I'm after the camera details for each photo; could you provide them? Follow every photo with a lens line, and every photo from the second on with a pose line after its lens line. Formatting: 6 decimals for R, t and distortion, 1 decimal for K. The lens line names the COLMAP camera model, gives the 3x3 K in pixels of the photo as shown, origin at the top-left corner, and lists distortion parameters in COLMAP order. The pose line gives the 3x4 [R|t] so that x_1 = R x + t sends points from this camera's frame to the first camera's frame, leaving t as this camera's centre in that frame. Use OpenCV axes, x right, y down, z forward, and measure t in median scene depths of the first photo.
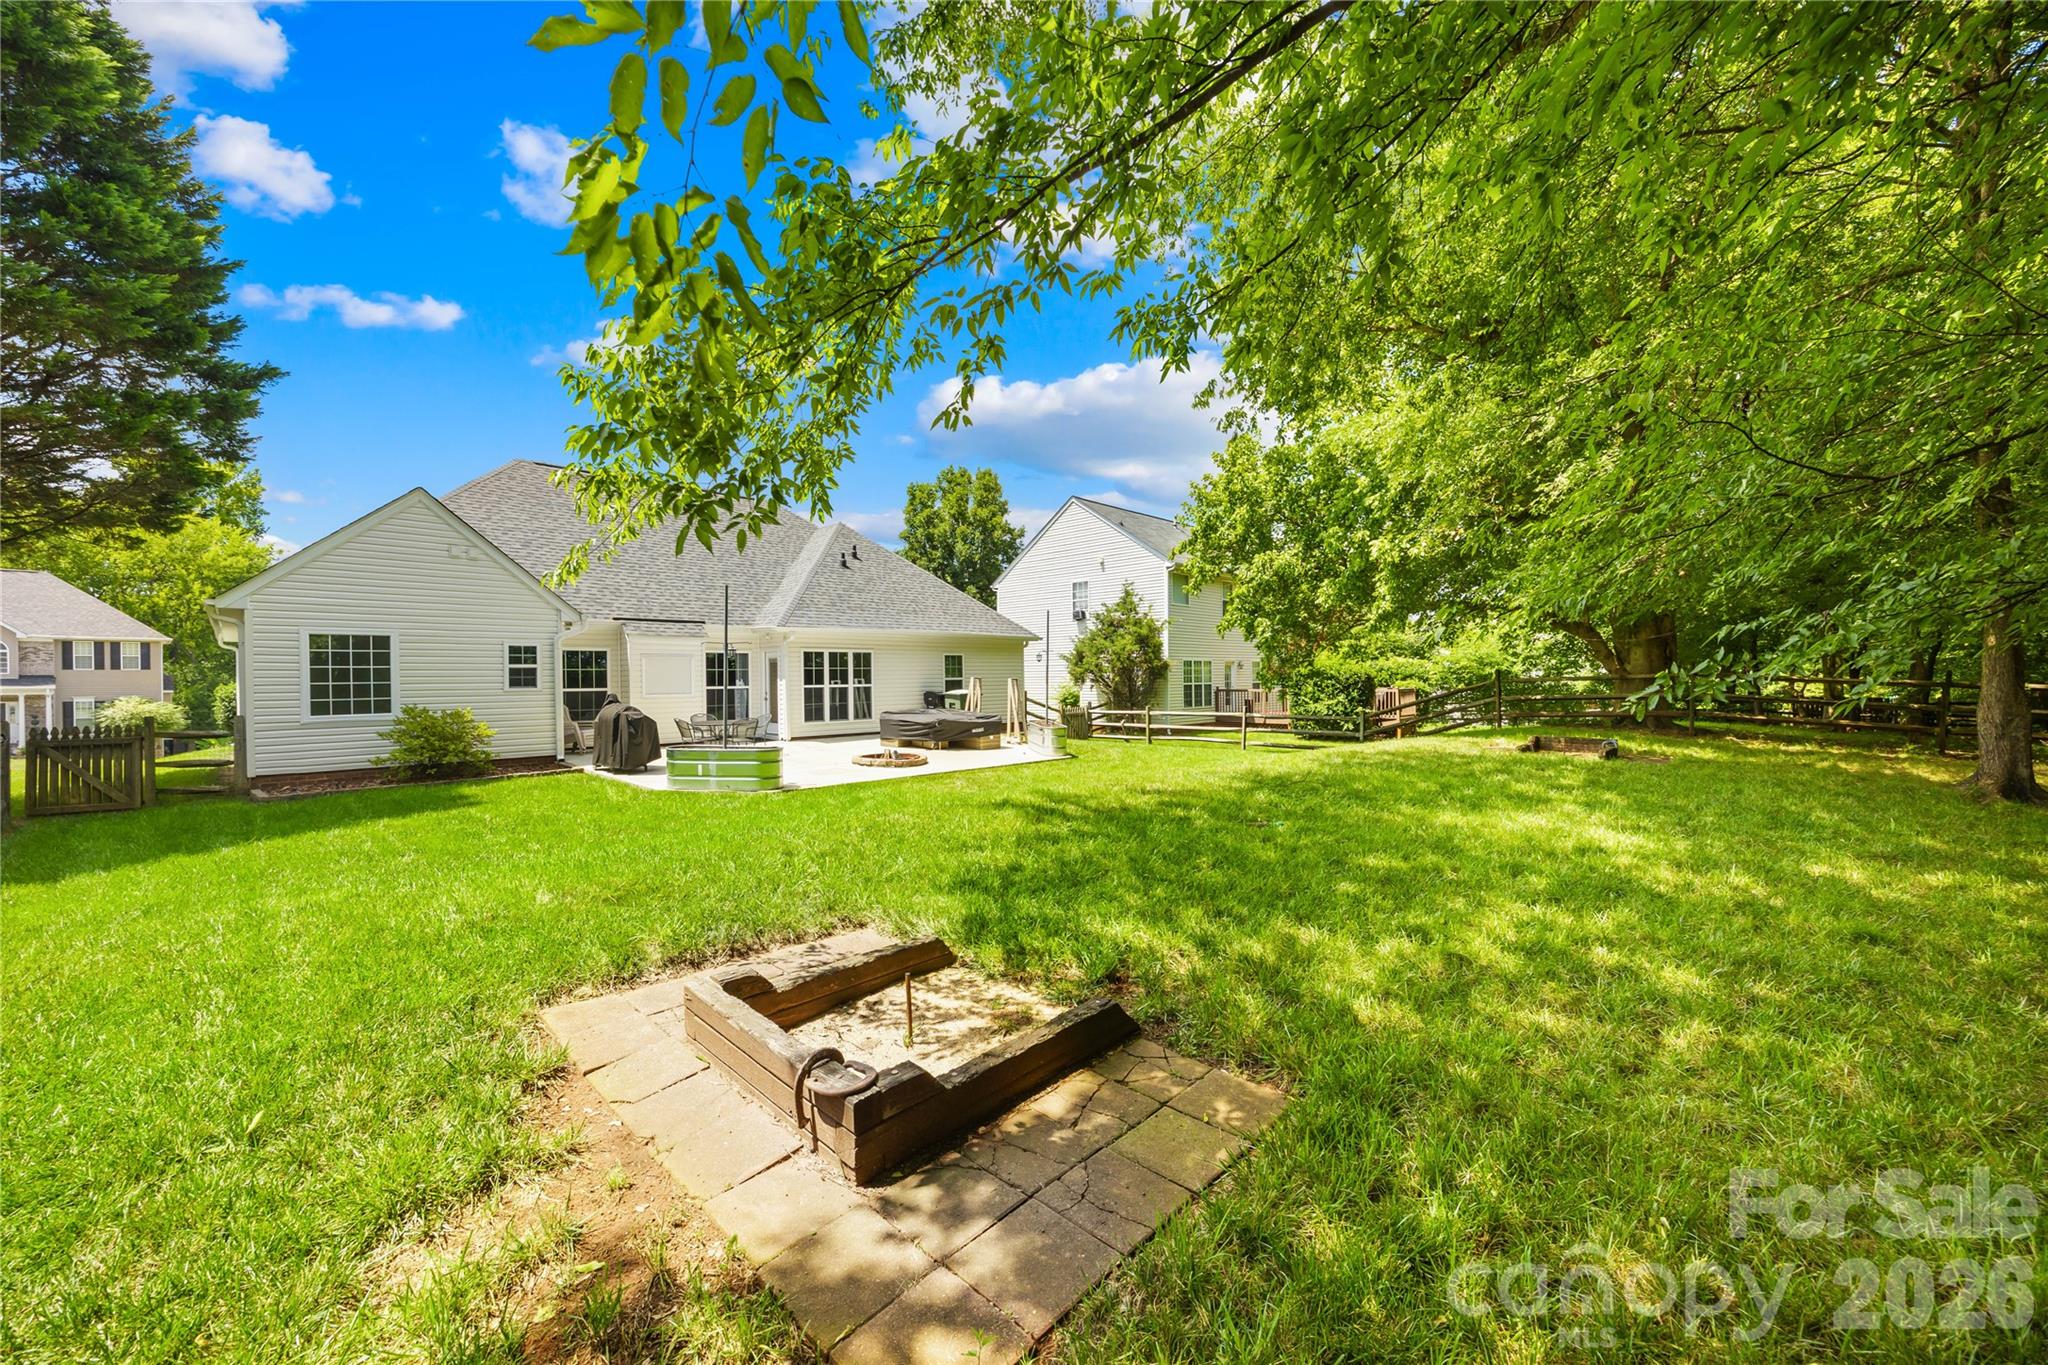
lens RADIAL K [[798.3, 0, 1024.7], [0, 798.3, 681.3], [0, 0, 1]] dist [-0.000457, -0.000199]
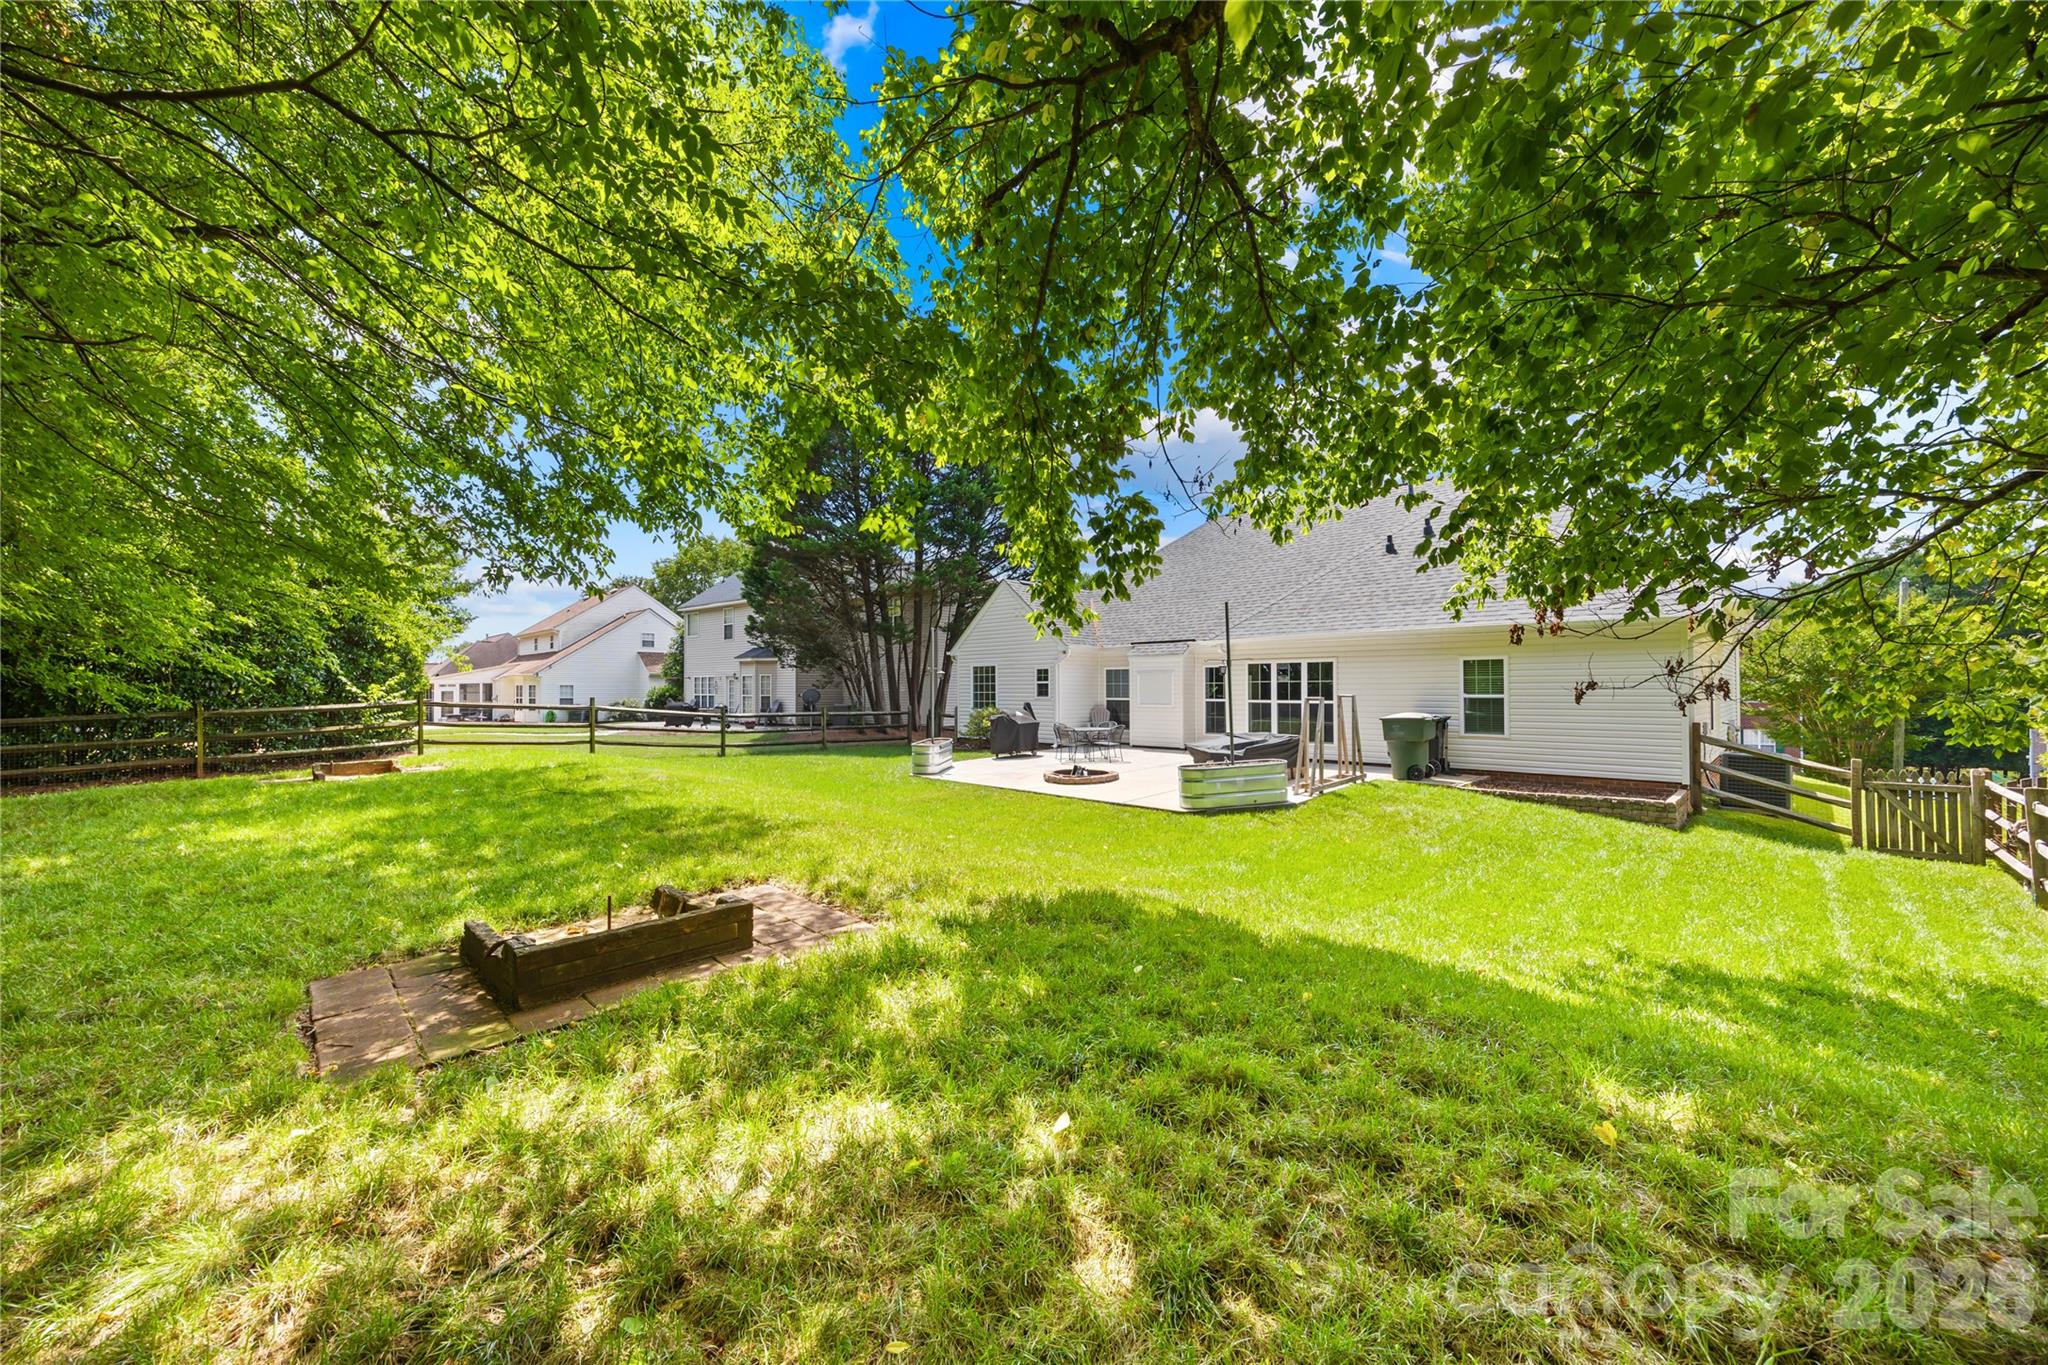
lens RADIAL K [[798.3, 0, 1018.2], [0, 798.3, 684.2], [0, 0, 1]] dist [-0.000457, -0.000199]
pose [[-0.034859, -0.005197, -0.999379, 0.639654], [-0.012253, 0.999914, -0.004772, -0.005730], [0.999317, 0.012079, -0.034920, 0.748634]]
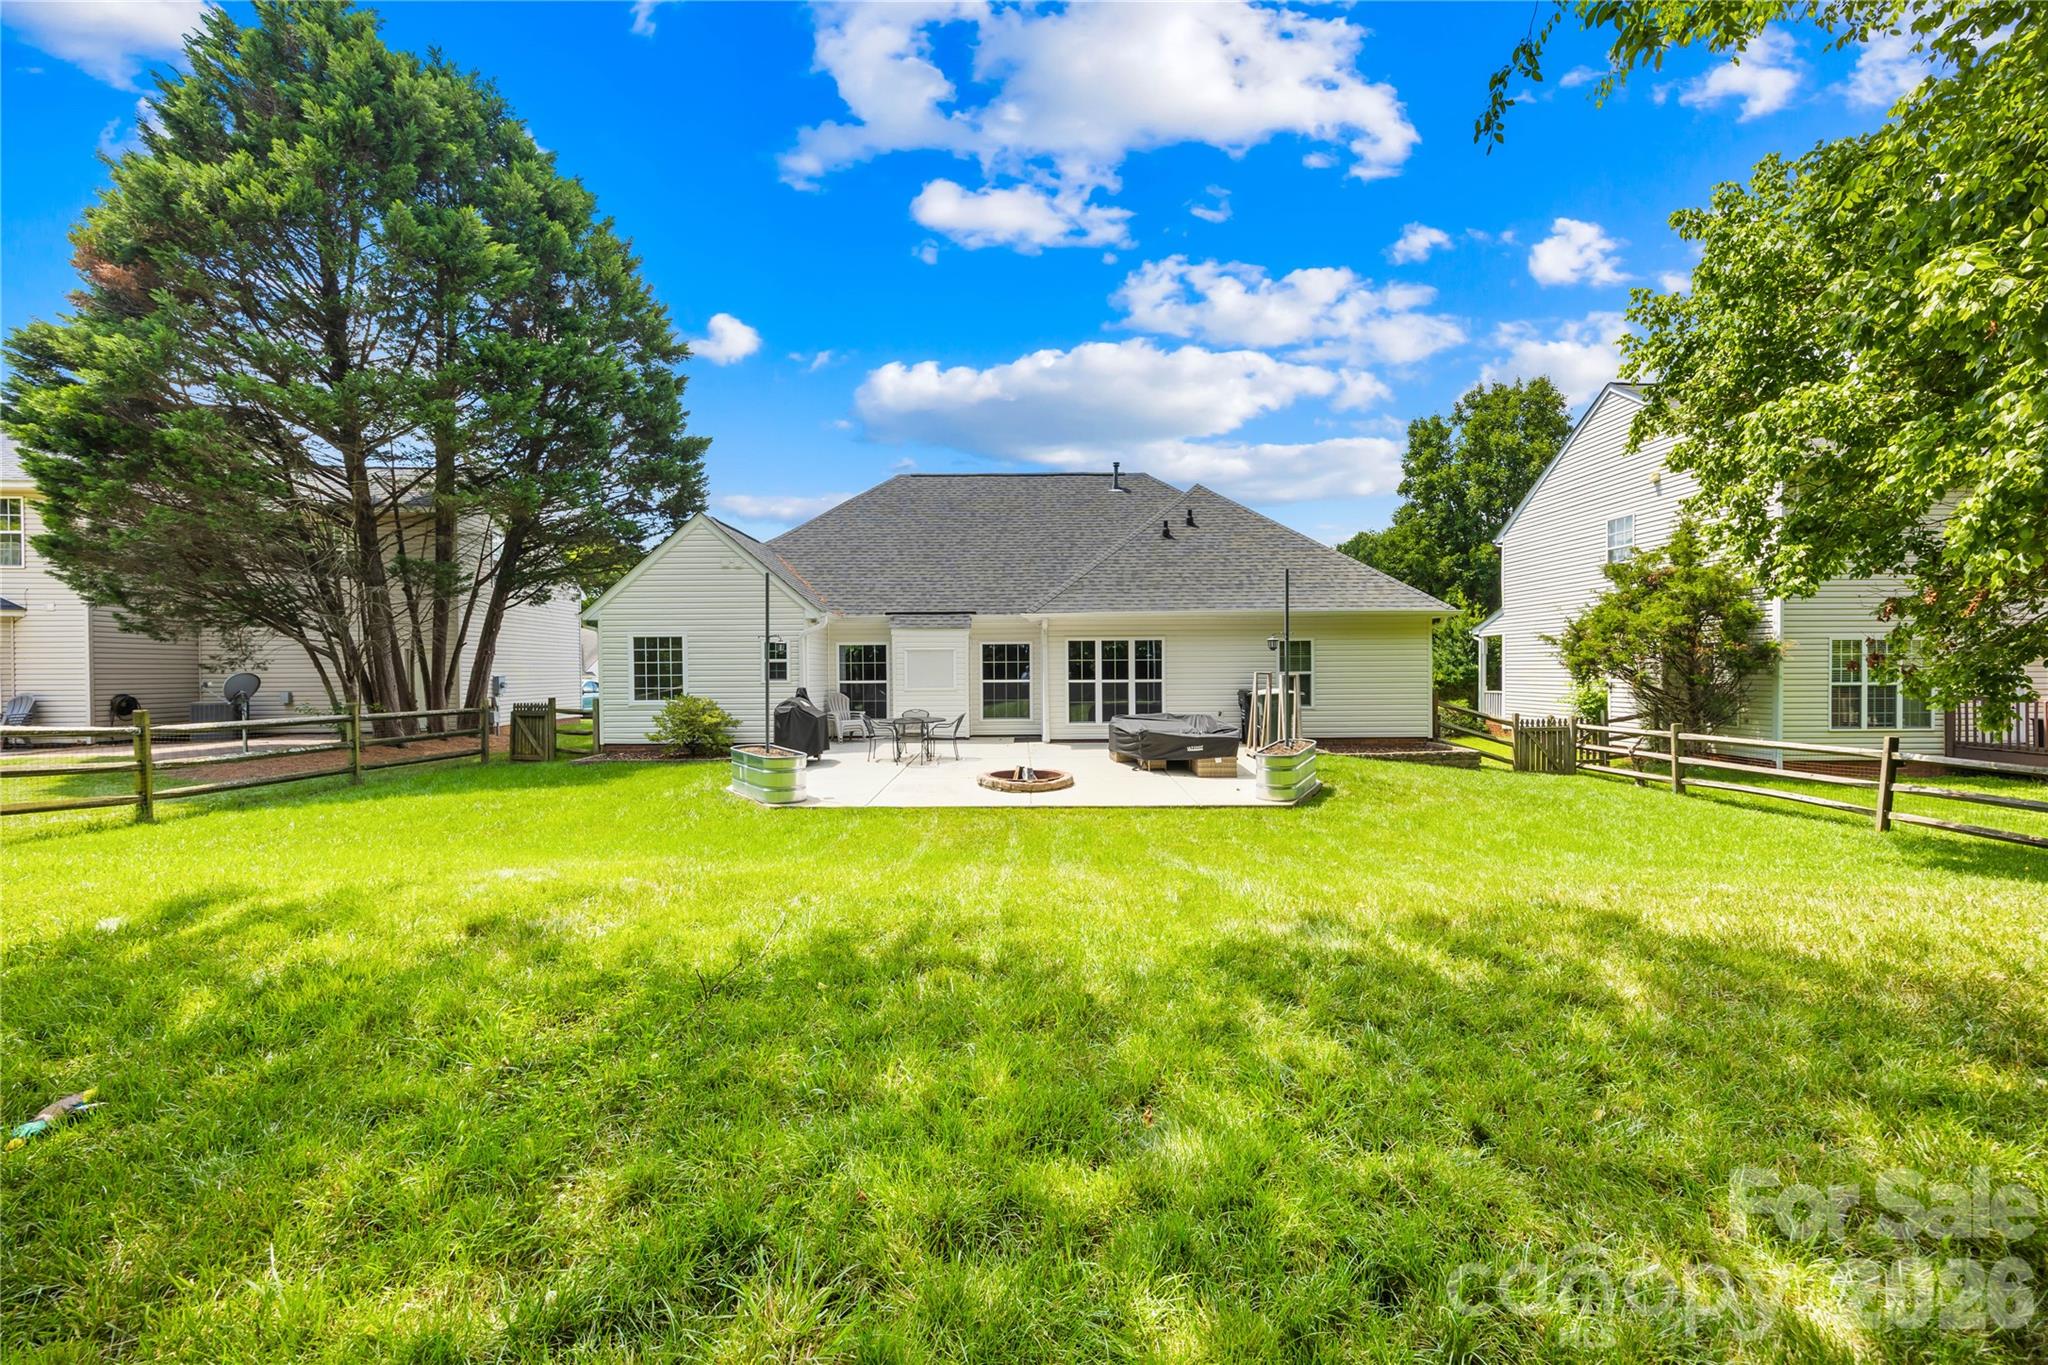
lens RADIAL K [[798.3, 0, 1018.0], [0, 798.3, 681.9], [0, 0, 1]] dist [-0.000457, -0.000199]
pose [[0.689552, 0.013775, -0.724105, 0.305688], [-0.004417, 0.999880, 0.014815, -0.005477], [0.724222, -0.007017, 0.689531, 0.354514]]
